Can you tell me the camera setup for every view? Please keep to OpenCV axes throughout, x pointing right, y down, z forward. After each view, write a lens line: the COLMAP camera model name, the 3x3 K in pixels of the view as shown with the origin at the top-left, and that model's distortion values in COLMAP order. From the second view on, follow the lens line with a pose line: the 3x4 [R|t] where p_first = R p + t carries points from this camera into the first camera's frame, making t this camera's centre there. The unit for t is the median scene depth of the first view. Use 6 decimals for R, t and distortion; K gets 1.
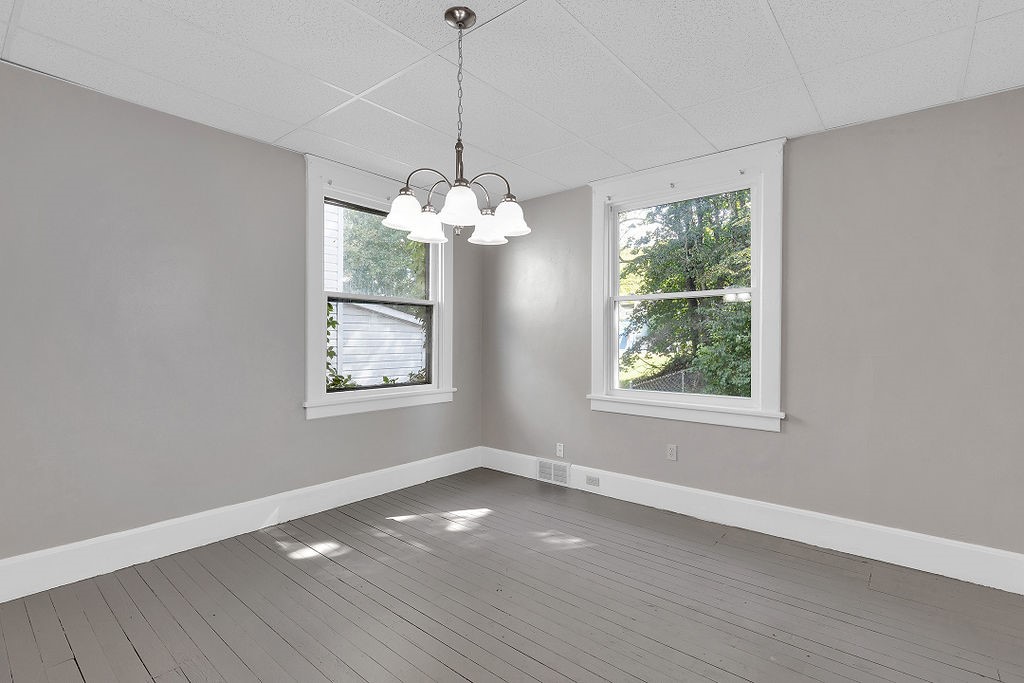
lens RADIAL K [[479.1, 0, 509.2], [0, 479.1, 338.9], [0, 0, 1]] dist [-0.001157, -0.000209]
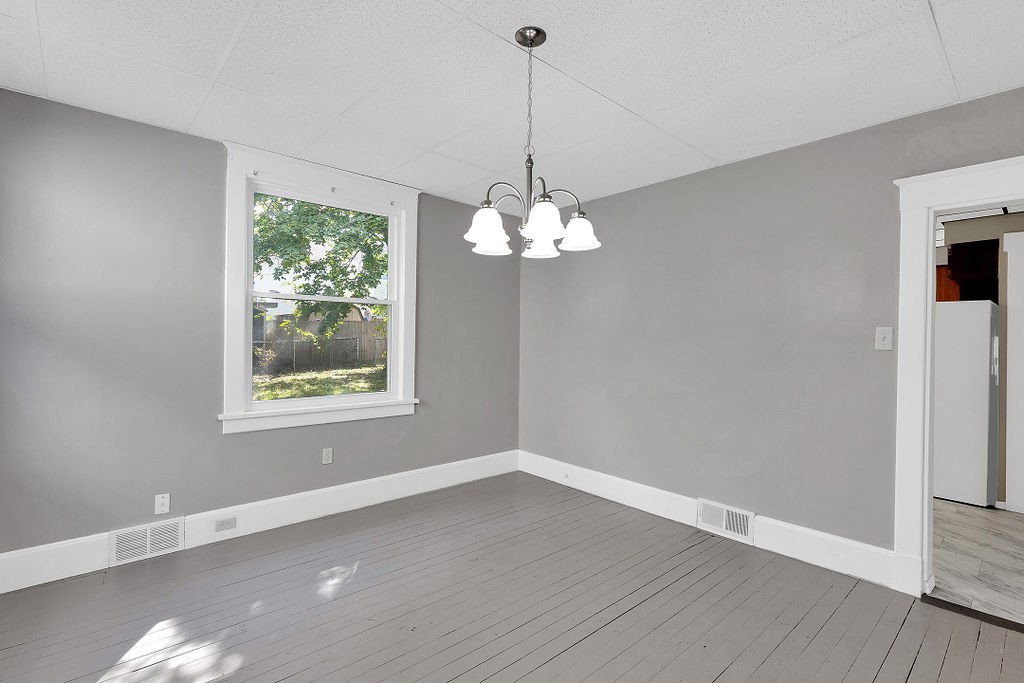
lens RADIAL K [[479.1, 0, 509.2], [0, 479.1, 338.9], [0, 0, 1]] dist [-0.001157, -0.000209]
pose [[0.141935, 0.004289, 0.989867, -0.601634], [-0.002890, 0.999988, -0.003919, -0.004620], [-0.989872, -0.002305, 0.141946, 0.488250]]
